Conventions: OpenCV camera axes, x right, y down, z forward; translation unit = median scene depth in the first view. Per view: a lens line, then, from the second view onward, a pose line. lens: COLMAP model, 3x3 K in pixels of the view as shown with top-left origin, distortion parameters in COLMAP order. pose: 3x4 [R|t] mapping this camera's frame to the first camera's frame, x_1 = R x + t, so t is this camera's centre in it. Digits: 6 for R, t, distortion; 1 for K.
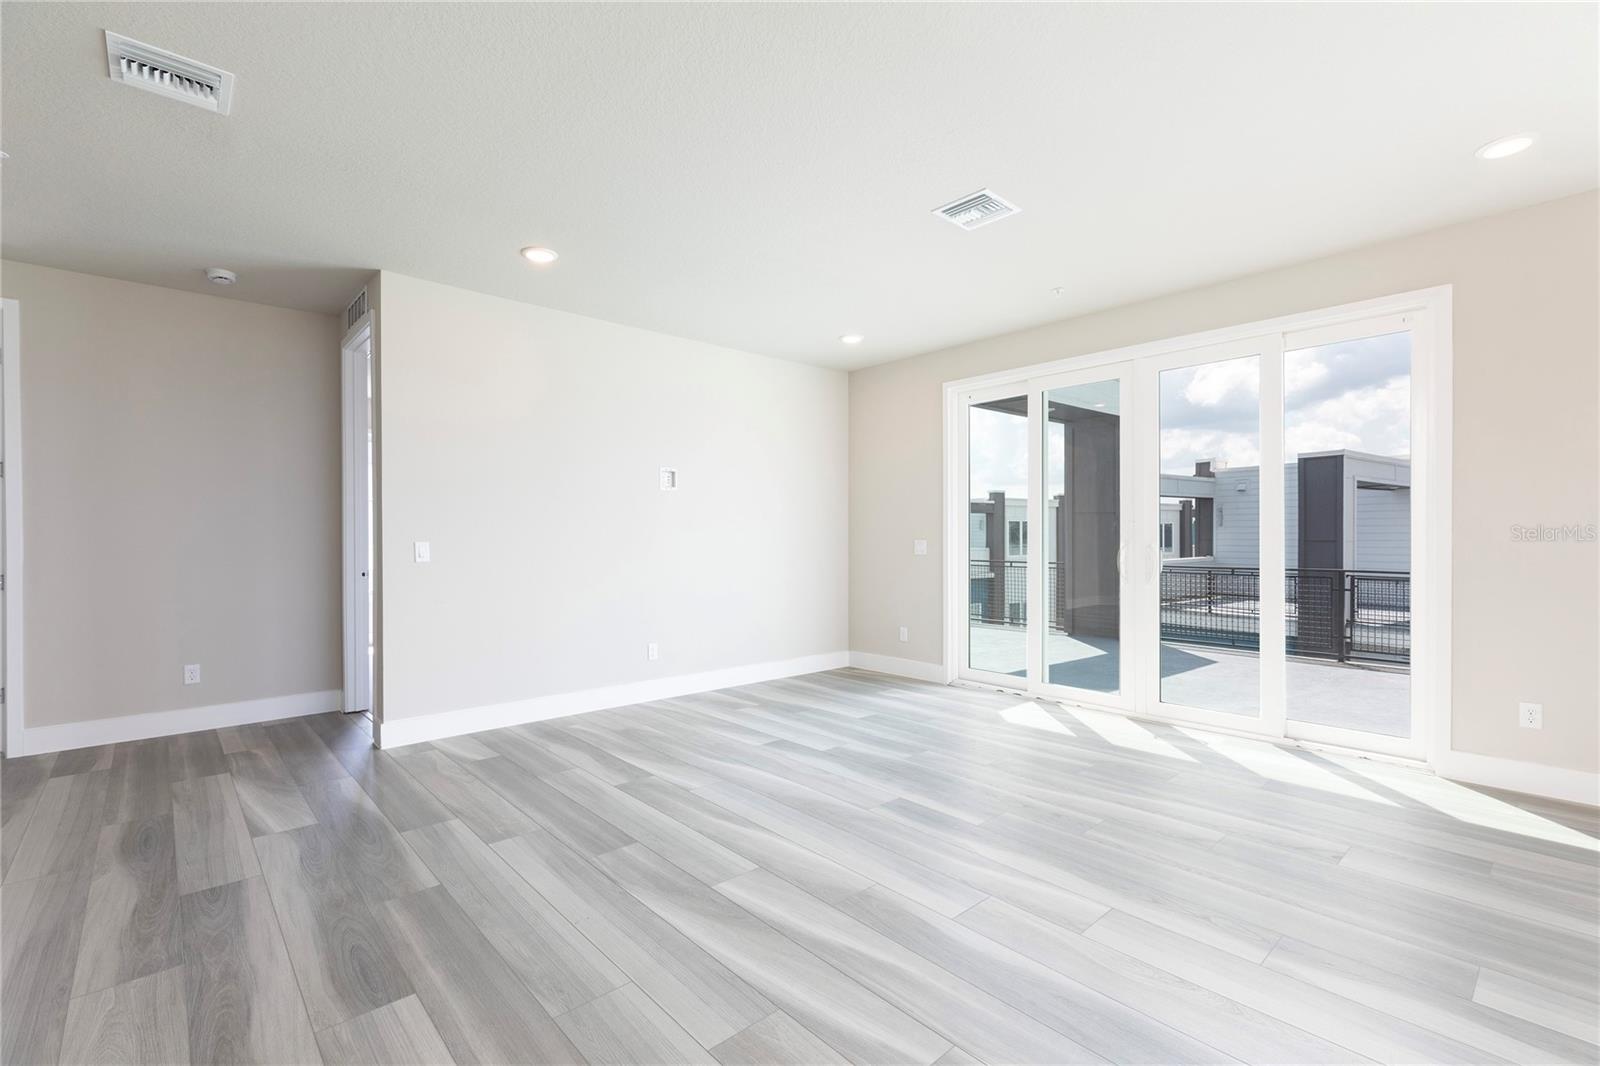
lens RADIAL K [[694.5, 0, 795.5], [0, 694.5, 541.1], [0, 0, 1]] dist [0.010734, -0.000233]
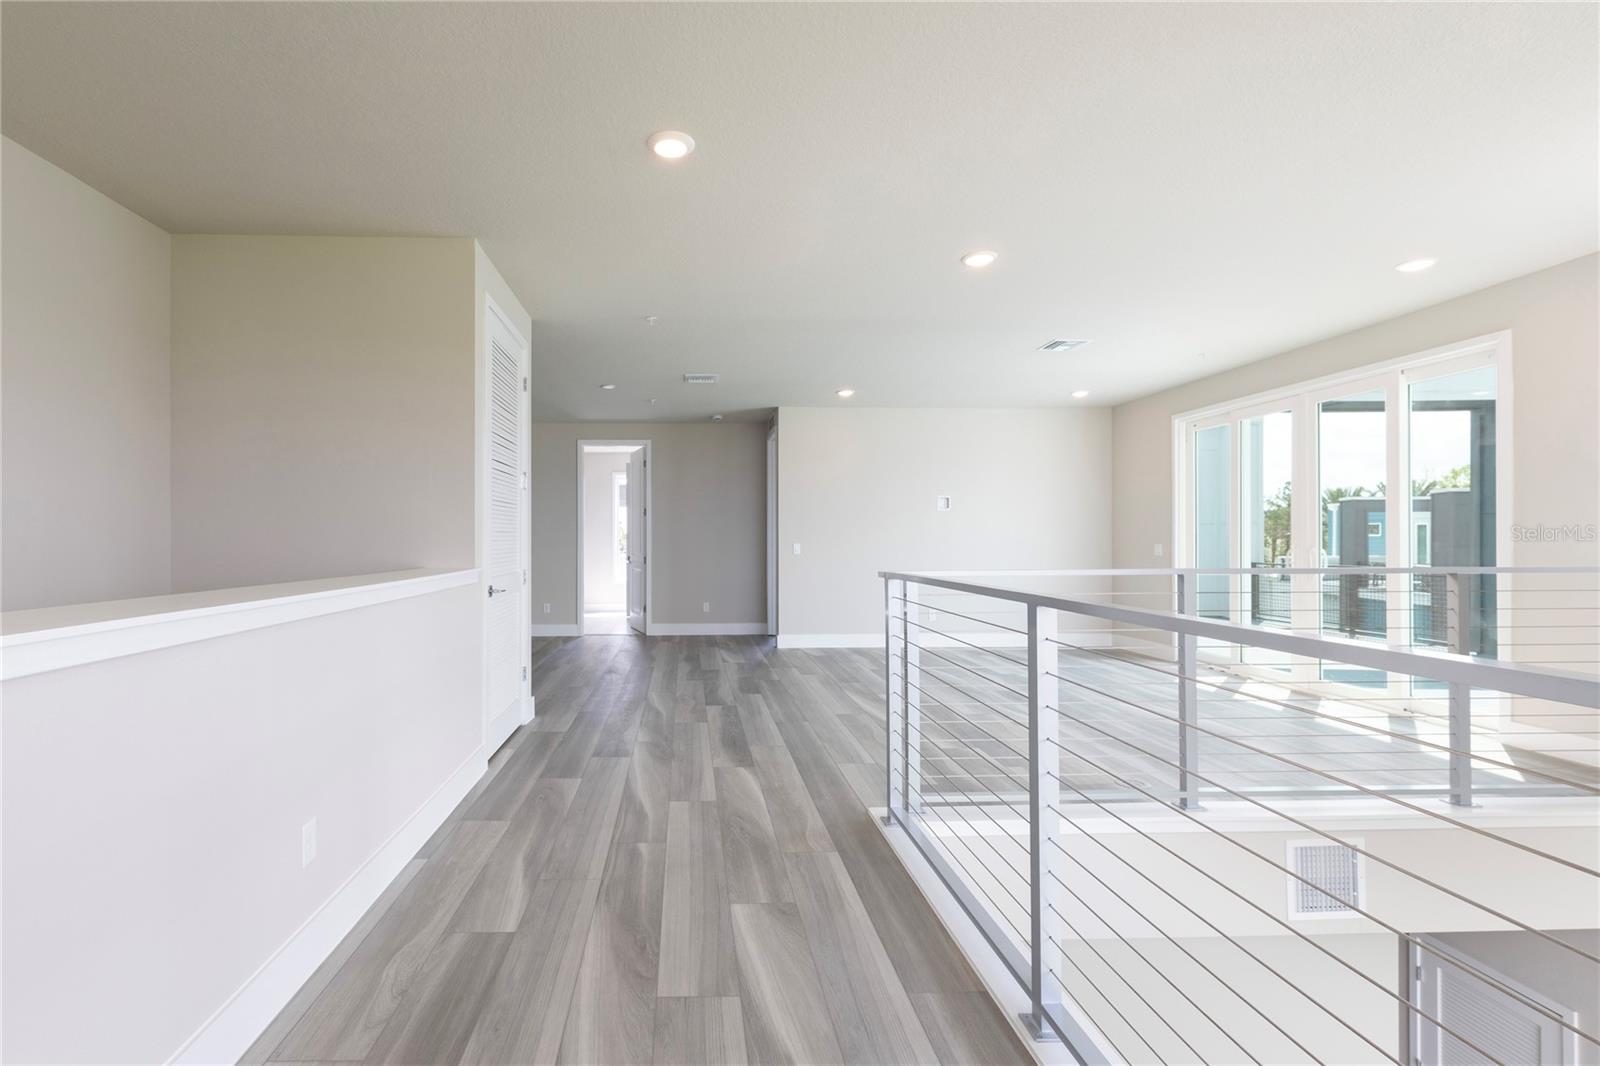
lens RADIAL K [[694.5, 0, 795.5], [0, 694.5, 541.1], [0, 0, 1]] dist [0.010734, -0.000233]
pose [[0.832809, -0.000259, -0.553560, 0.618090], [-0.003931, 0.999972, -0.006382, 0.007235], [0.553546, 0.007491, 0.832785, -0.705380]]
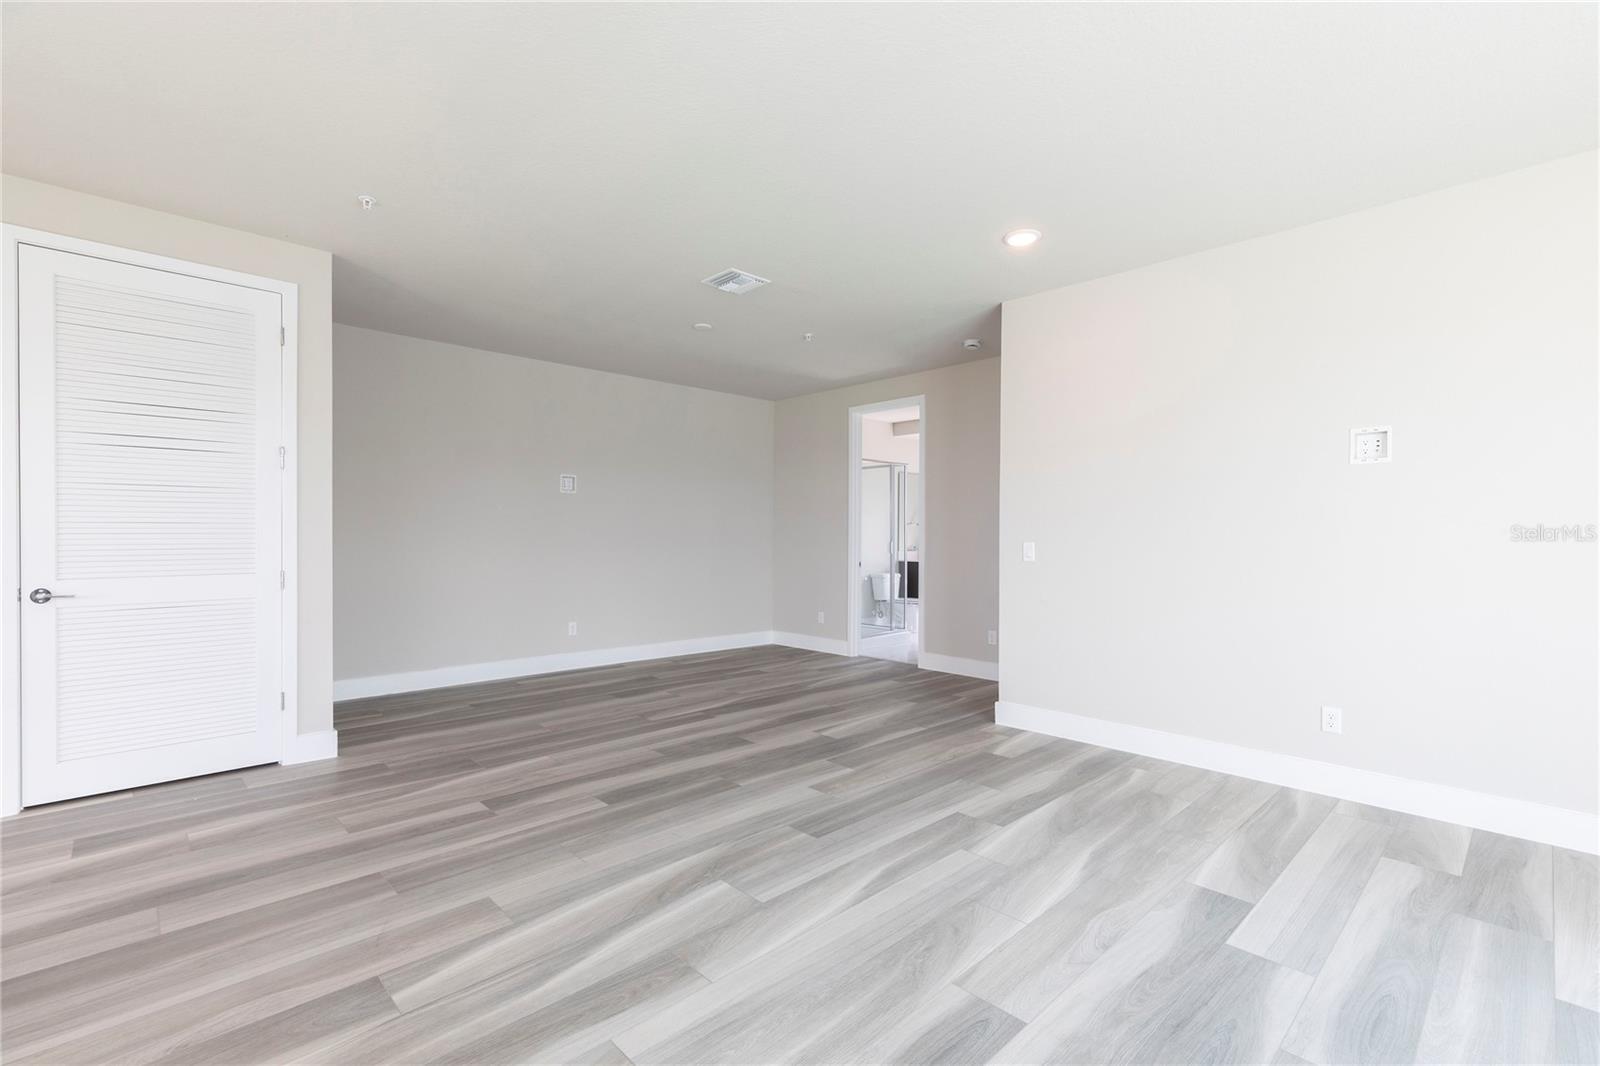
lens RADIAL K [[726.4, 0, 831.8], [0, 726.4, 538.5], [0, 0, 1]] dist [0.019587, 0.000000]
pose [[0.056269, 0.007330, -0.998389, 0.633631], [-0.008476, 0.999941, 0.006863, -0.011185], [0.998380, 0.008076, 0.056327, 0.724437]]
